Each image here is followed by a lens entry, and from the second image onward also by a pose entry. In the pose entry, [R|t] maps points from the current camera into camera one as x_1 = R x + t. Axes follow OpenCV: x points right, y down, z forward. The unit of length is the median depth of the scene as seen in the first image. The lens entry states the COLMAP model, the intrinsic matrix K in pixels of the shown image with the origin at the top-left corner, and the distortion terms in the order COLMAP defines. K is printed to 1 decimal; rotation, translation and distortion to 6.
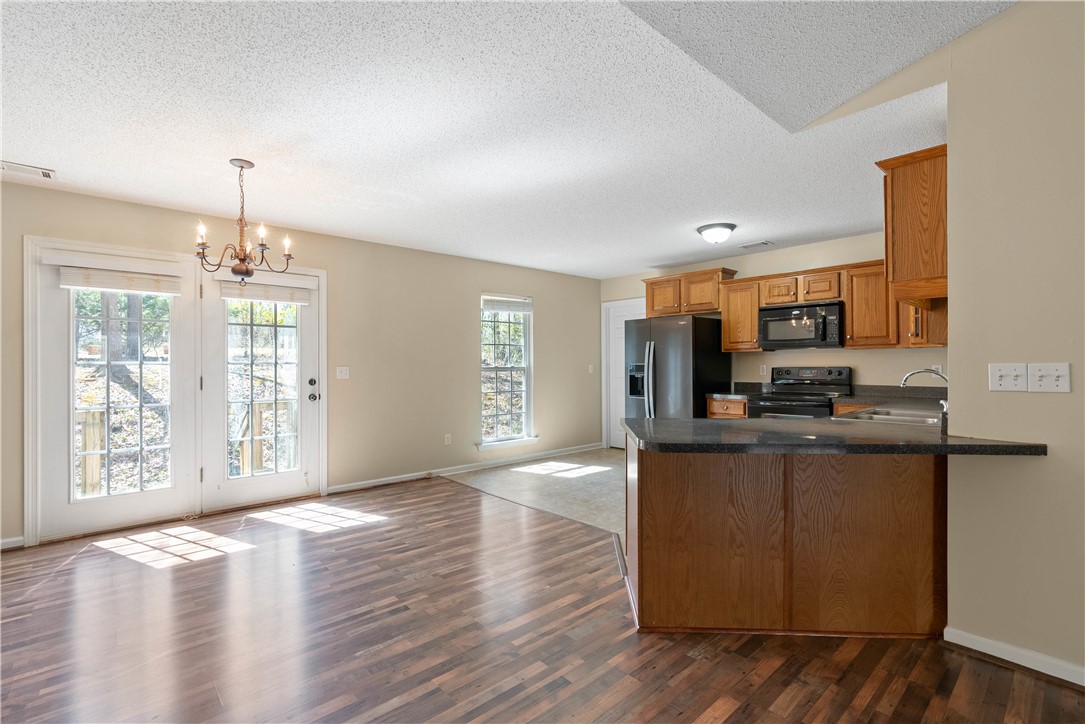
lens RADIAL K [[493.5, 0, 551.1], [0, 493.5, 364.4], [0, 0, 1]] dist [-0.010762, 0.003603]
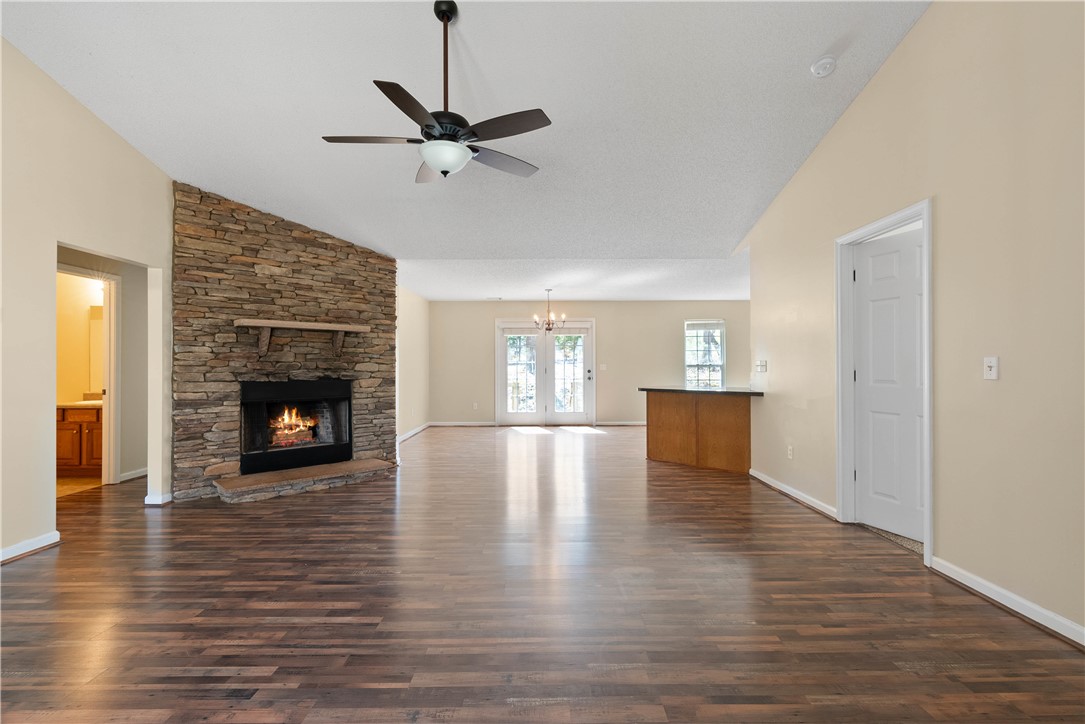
lens RADIAL K [[493.5, 0, 547.7], [0, 493.5, 364.9], [0, 0, 1]] dist [-0.010762, 0.003603]
pose [[0.747991, -0.000441, -0.663709, 1.088801], [0.001092, 0.999999, 0.000566, 0.010697], [0.663708, -0.001148, 0.747991, -0.973695]]
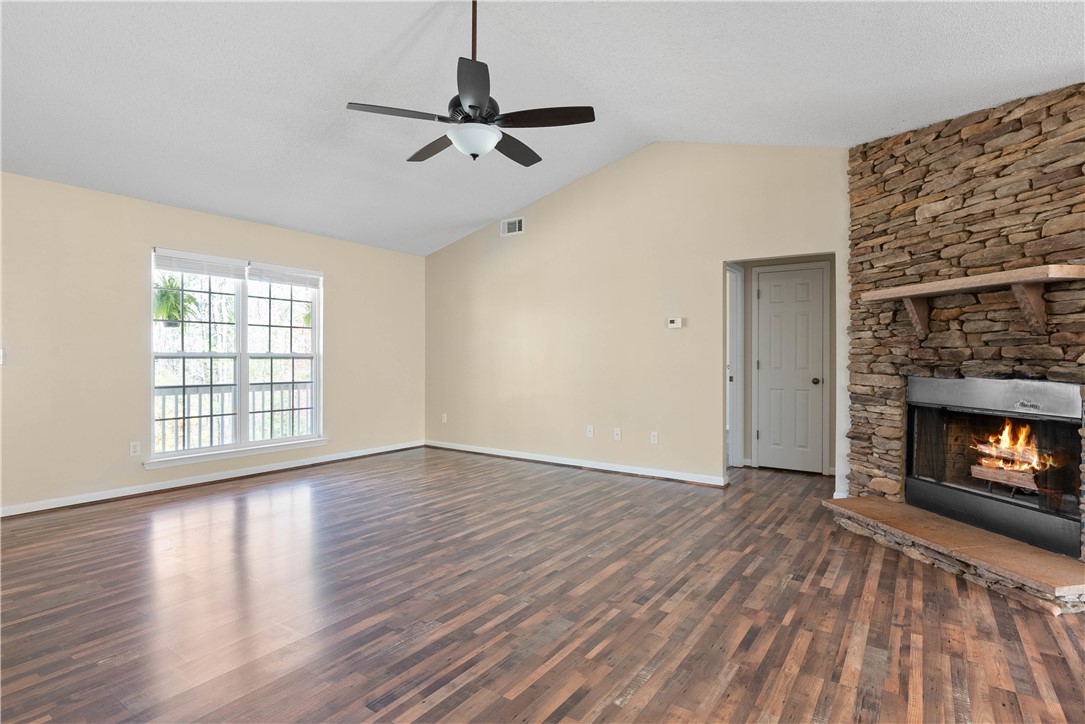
lens RADIAL K [[549.7, 0, 547.5], [0, 549.7, 364.2], [0, 0, 1]] dist [-0.012635, 0.000080]
pose [[-0.975156, 0.005912, -0.221440, 0.485223], [0.003552, 0.999933, 0.011056, 0.018965], [0.221491, 0.009995, -0.975111, 0.444165]]
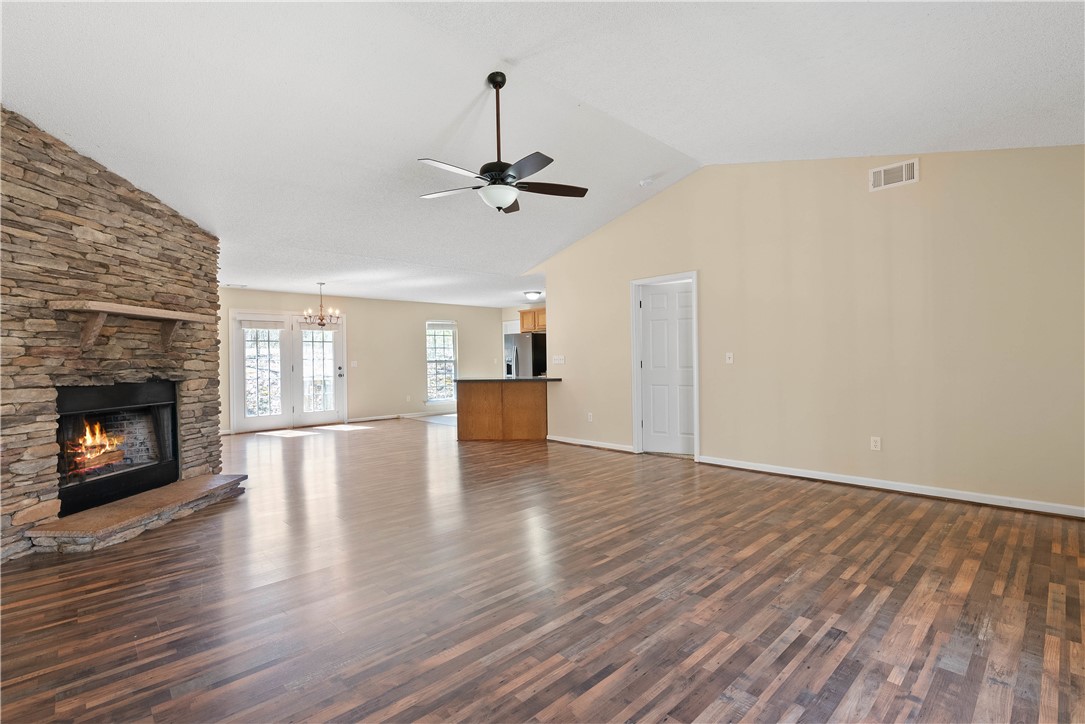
lens RADIAL K [[493.5, 0, 553.6], [0, 493.5, 362.7], [0, 0, 1]] dist [-0.010762, 0.003603]
pose [[0.999351, -0.011647, 0.034088, 0.479993], [0.011432, 0.999914, 0.006492, 0.013724], [-0.034161, -0.006098, 0.999398, -1.536909]]
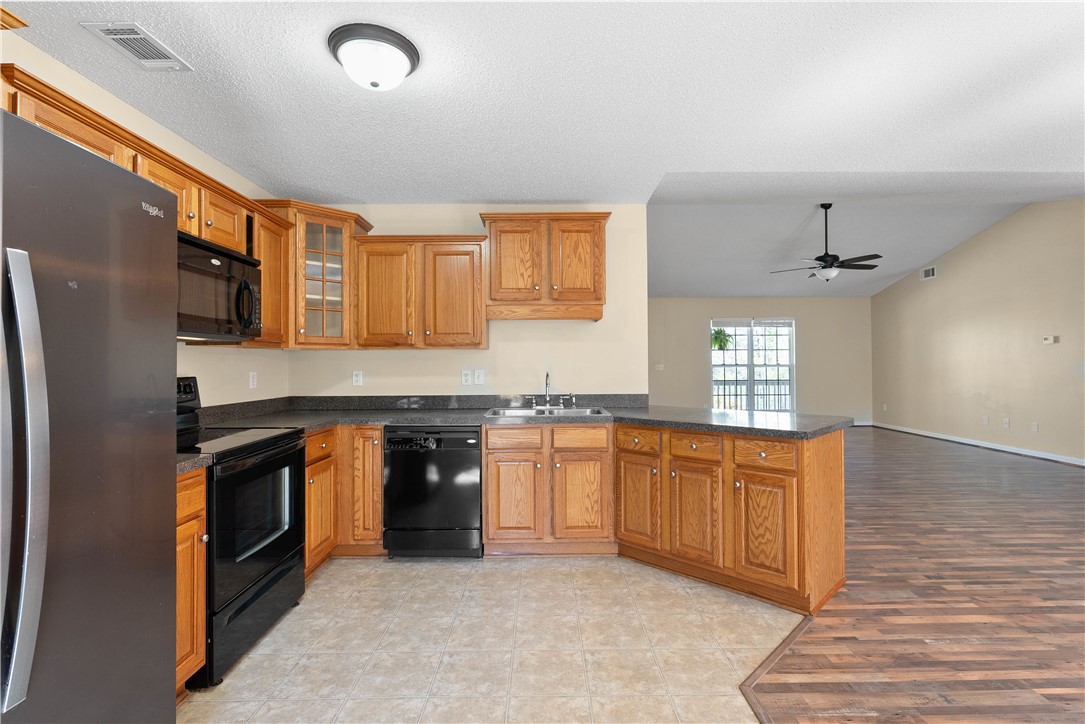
lens RADIAL K [[509.1, 0, 544.8], [0, 509.1, 359.5], [0, 0, 1]] dist [-0.003098, 0.000827]
pose [[-0.741240, 0.017028, 0.671024, -0.087642], [0.011323, 0.999853, -0.012866, -0.002901], [-0.671144, -0.001939, -0.741324, 1.654229]]
